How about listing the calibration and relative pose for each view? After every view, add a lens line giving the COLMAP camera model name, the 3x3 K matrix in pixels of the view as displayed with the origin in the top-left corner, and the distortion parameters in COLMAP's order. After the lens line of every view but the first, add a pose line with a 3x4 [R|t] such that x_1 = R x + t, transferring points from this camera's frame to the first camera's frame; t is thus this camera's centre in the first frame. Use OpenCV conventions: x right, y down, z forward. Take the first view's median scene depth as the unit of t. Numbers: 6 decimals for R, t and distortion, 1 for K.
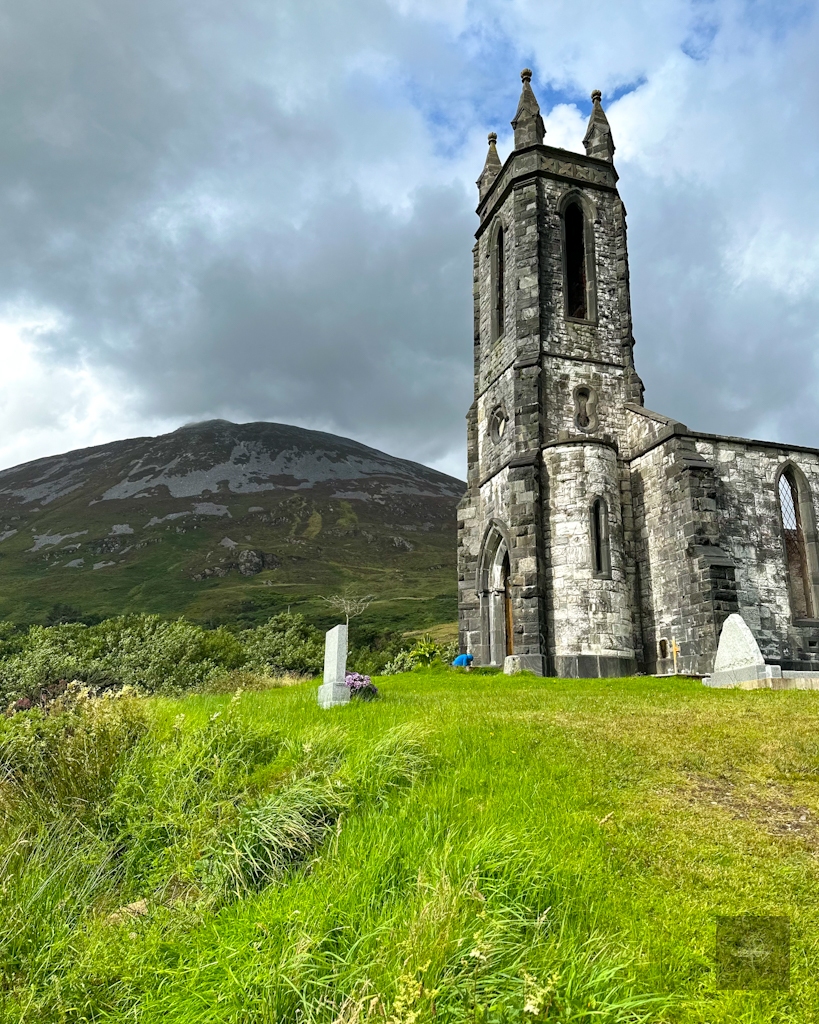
lens RADIAL K [[761.9, 0, 409.5], [0, 761.9, 512.0], [0, 0, 1]] dist [0.193597, -0.384750]
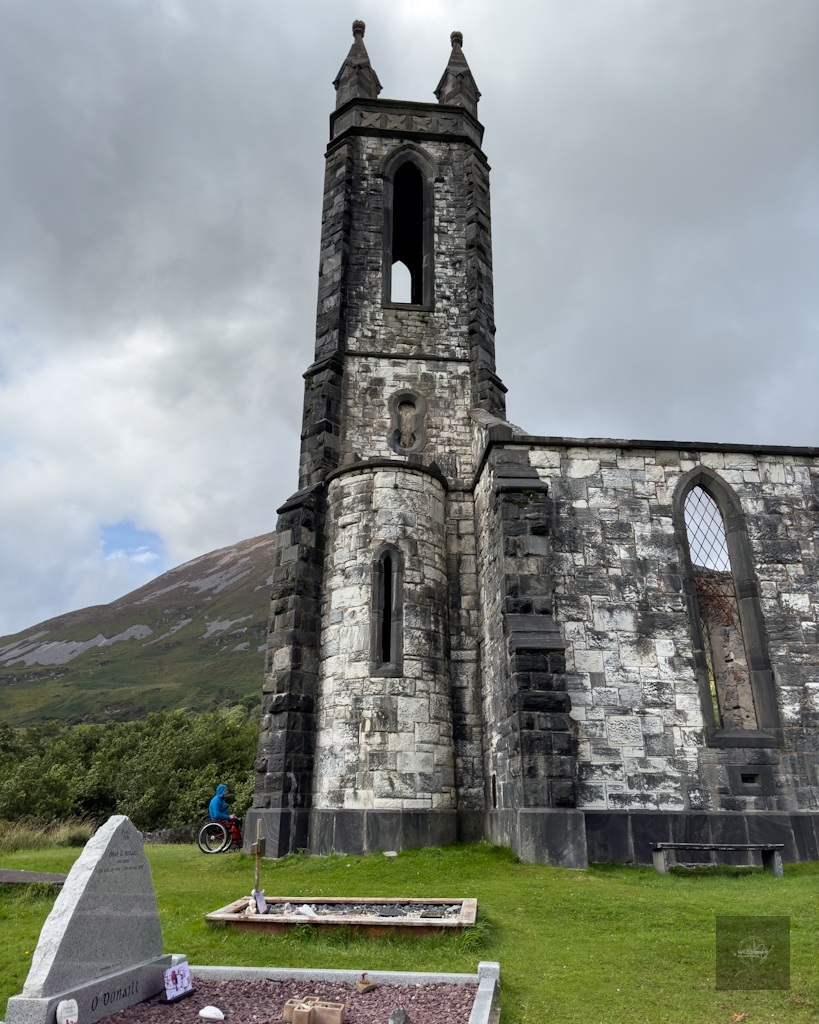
lens RADIAL K [[748.5, 0, 407.4], [0, 748.5, 491.6], [0, 0, 1]] dist [0.190033, -0.353839]
pose [[0.977761, -0.088258, -0.190248, 0.378955], [0.064982, 0.989989, -0.125299, 0.015196], [0.199402, 0.110150, 0.973707, 0.366505]]
